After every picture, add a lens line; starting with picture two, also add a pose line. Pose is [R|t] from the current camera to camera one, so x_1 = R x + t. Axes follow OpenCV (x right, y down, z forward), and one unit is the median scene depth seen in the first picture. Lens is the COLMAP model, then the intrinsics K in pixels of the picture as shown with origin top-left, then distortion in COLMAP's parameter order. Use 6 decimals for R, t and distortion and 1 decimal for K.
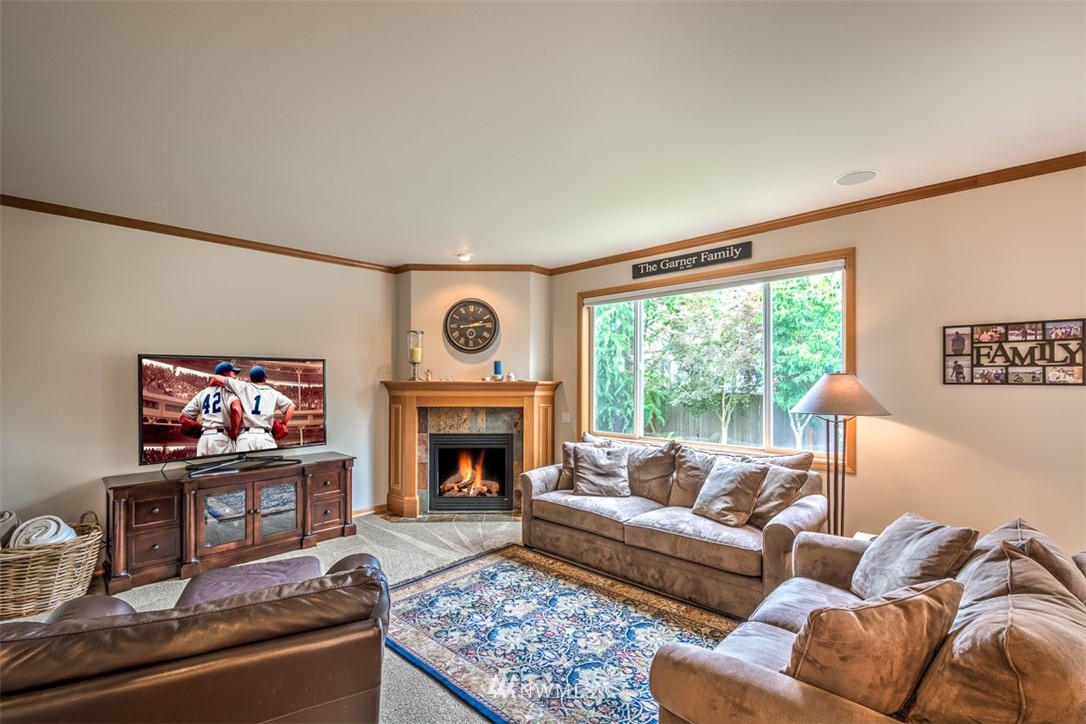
lens RADIAL K [[468.0, 0, 536.4], [0, 468.0, 379.2], [0, 0, 1]] dist [0.001467, -0.000475]
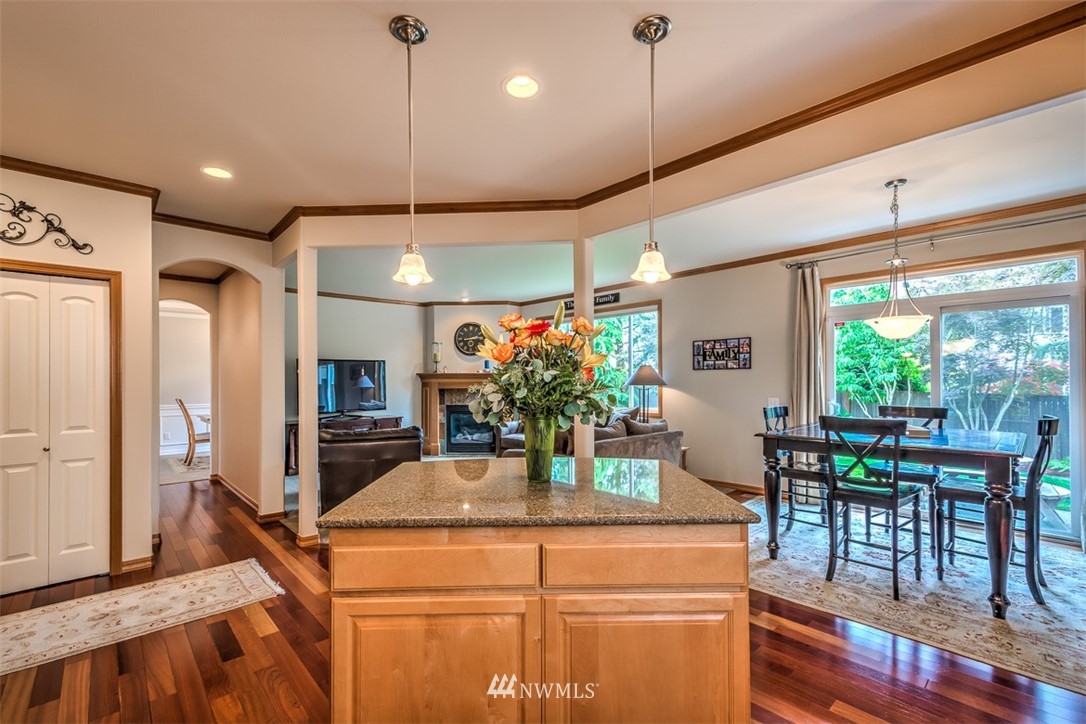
lens RADIAL K [[468.0, 0, 536.4], [0, 468.0, 379.2], [0, 0, 1]] dist [0.001467, -0.000475]
pose [[0.998272, -0.006591, -0.058394, 0.216012], [0.006659, 0.999977, 0.000986, 0.031103], [0.058386, -0.001373, 0.998293, -0.725109]]
